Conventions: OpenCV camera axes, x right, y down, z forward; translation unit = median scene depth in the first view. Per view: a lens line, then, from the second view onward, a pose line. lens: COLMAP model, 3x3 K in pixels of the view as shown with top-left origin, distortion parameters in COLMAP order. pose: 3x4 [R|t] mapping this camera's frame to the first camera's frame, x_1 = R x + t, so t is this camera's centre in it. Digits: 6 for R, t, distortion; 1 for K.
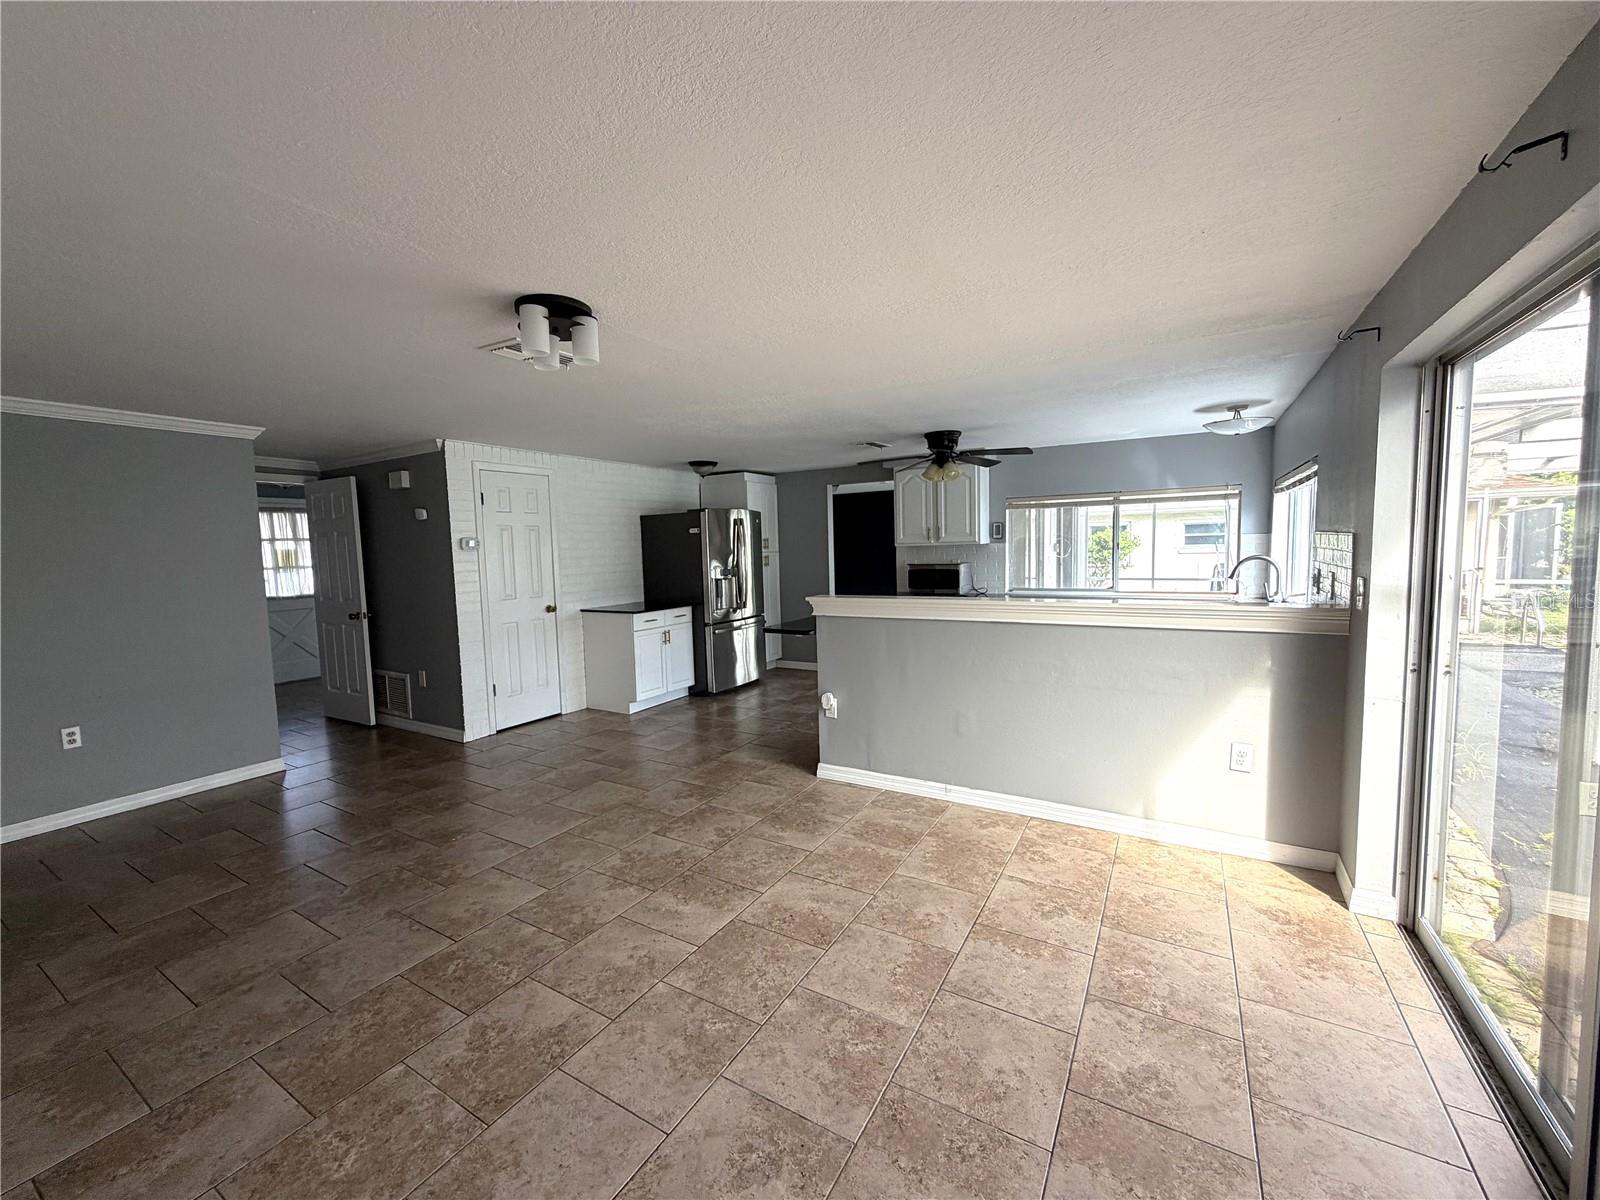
lens RADIAL K [[641.2, 0, 800.0], [0, 641.2, 600.0], [0, 0, 1]] dist [0.000846, 0.000260]
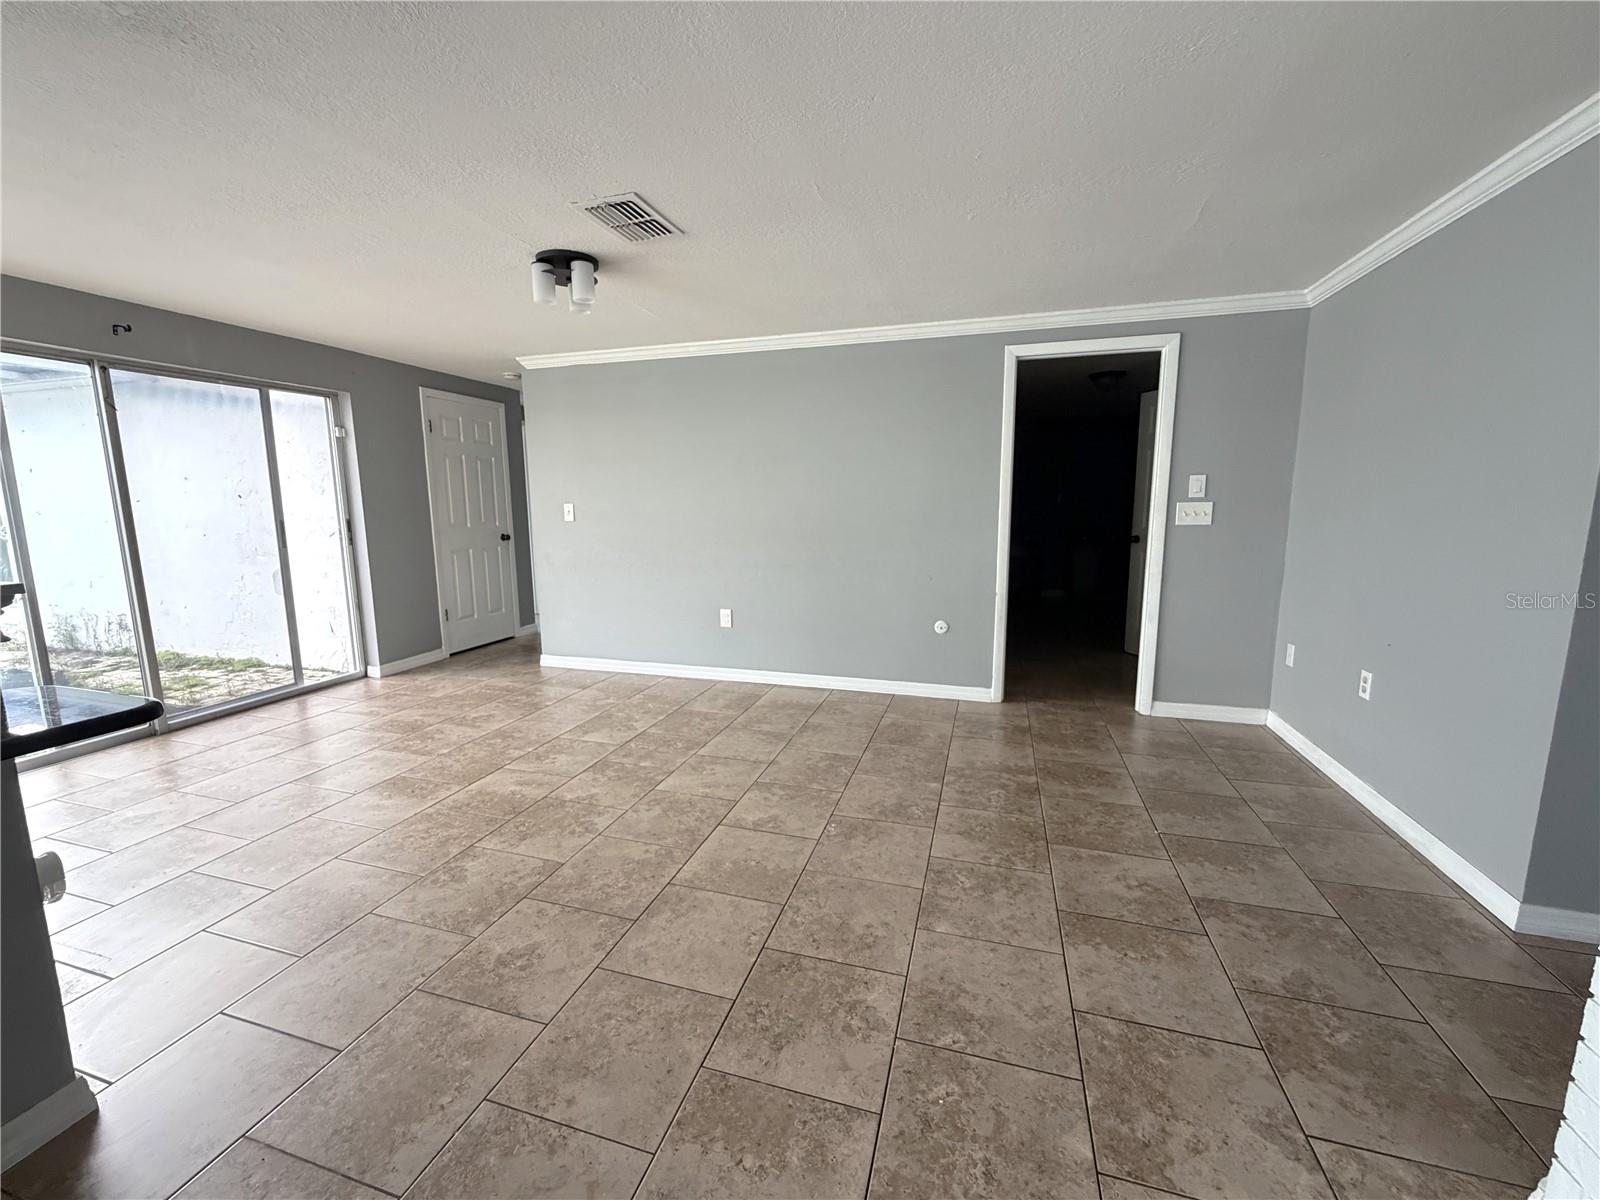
lens RADIAL K [[641.2, 0, 800.0], [0, 641.2, 600.0], [0, 0, 1]] dist [0.000846, 0.000260]
pose [[-0.970699, 0.067988, -0.230481, -0.303214], [0.011189, 0.970888, 0.239271, -0.070994], [0.240038, 0.229681, -0.943201, 1.484694]]
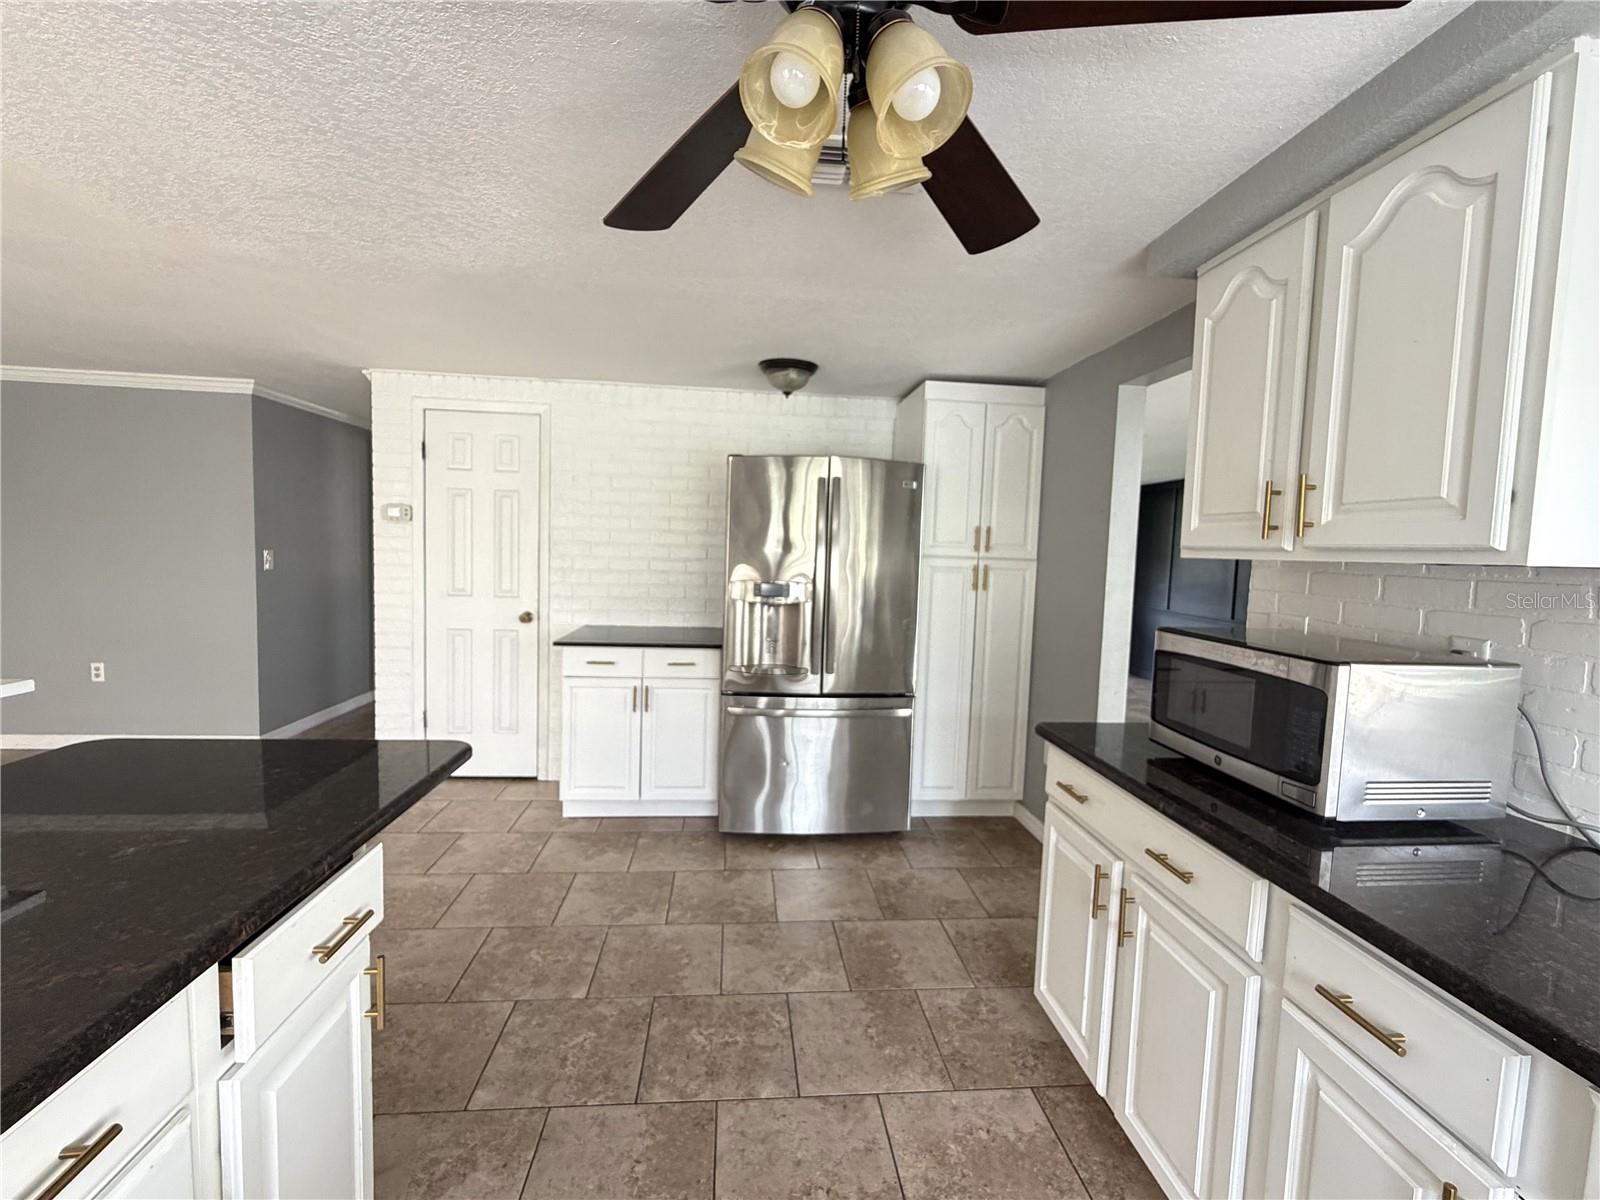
lens RADIAL K [[702.6, 0, 775.5], [0, 702.6, 599.2], [0, 0, 1]] dist [-0.000977, 0.000044]
pose [[0.579887, 0.105071, -0.807893, 0.514811], [-0.116300, 0.992169, 0.045559, -0.102371], [0.806353, 0.067539, 0.587565, 1.186042]]
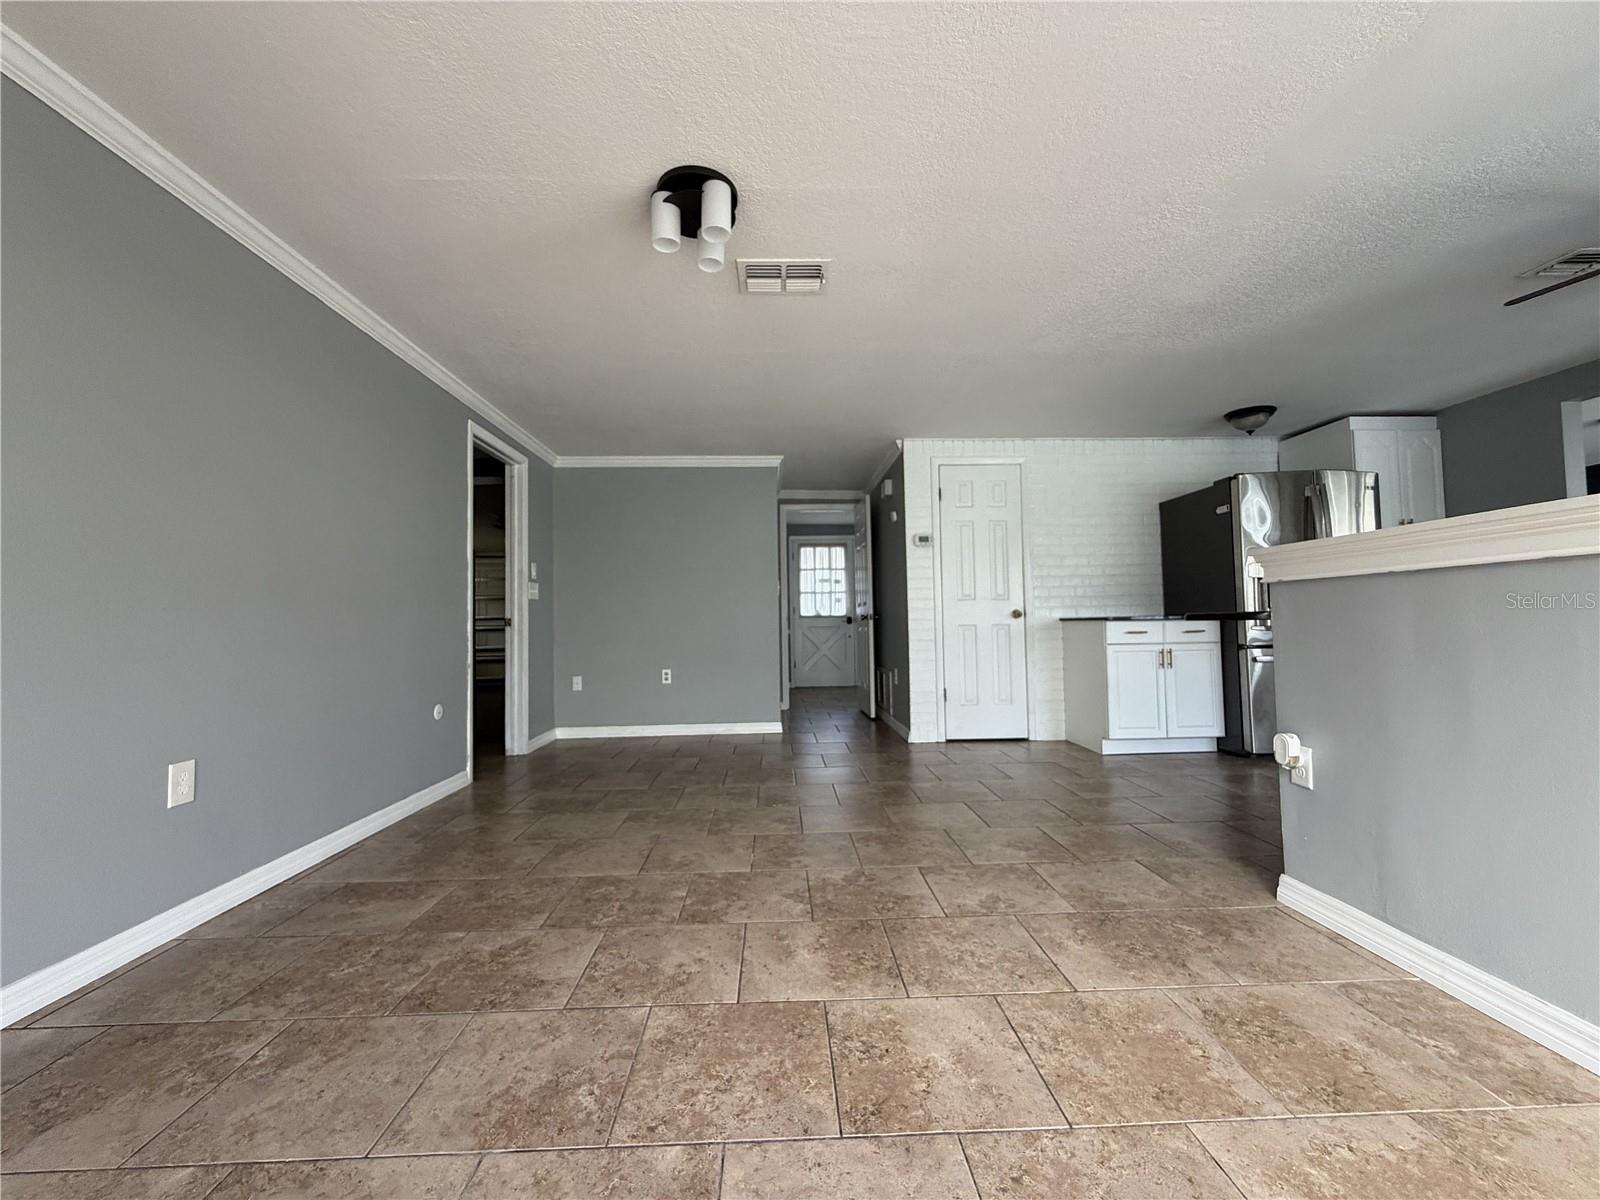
lens RADIAL K [[643.7, 0, 795.1], [0, 643.7, 597.1], [0, 0, 1]] dist [0.000356, 0.000031]
pose [[0.539776, -0.018071, -0.841614, 0.280956], [-0.068279, 0.995536, -0.065168, 0.104374], [0.839035, 0.092641, 0.536133, 0.417141]]
